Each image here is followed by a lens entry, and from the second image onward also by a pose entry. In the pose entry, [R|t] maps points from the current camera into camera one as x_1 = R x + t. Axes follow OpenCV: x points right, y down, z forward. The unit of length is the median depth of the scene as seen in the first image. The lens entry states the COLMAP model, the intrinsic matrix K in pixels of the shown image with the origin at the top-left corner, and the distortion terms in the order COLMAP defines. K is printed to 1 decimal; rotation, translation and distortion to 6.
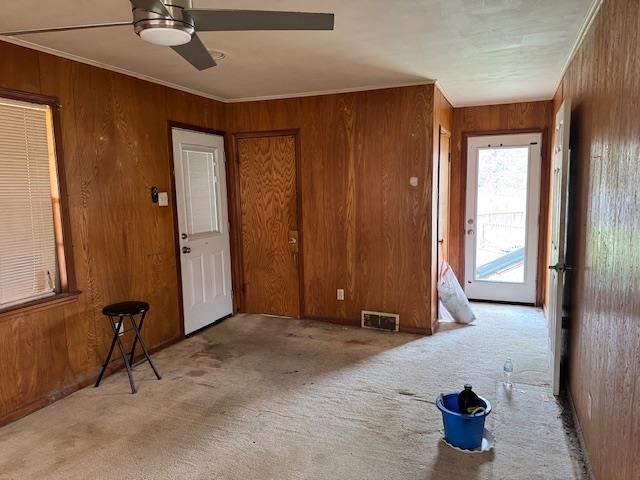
lens RADIAL K [[456.0, 0, 320.0], [0, 456.0, 240.0], [0, 0, 1]] dist [0.005057, -0.001270]
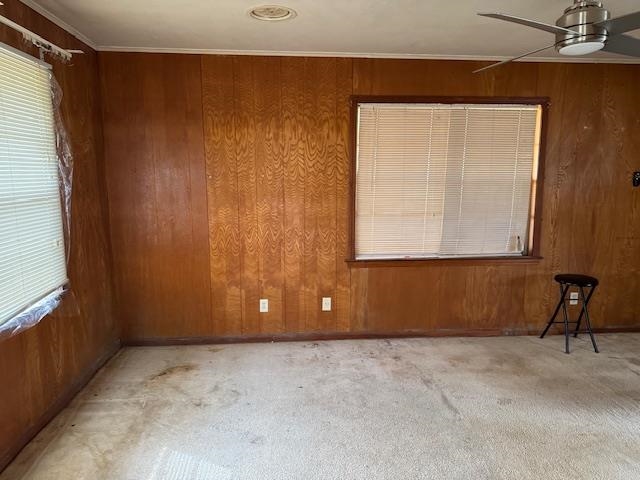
lens RADIAL K [[456.0, 0, 320.0], [0, 456.0, 240.0], [0, 0, 1]] dist [0.005057, -0.001270]
pose [[0.453172, 0.149575, -0.878784, 0.268843], [-0.115794, 0.987347, 0.108340, 0.004169], [0.883870, 0.052661, 0.464758, -0.086723]]
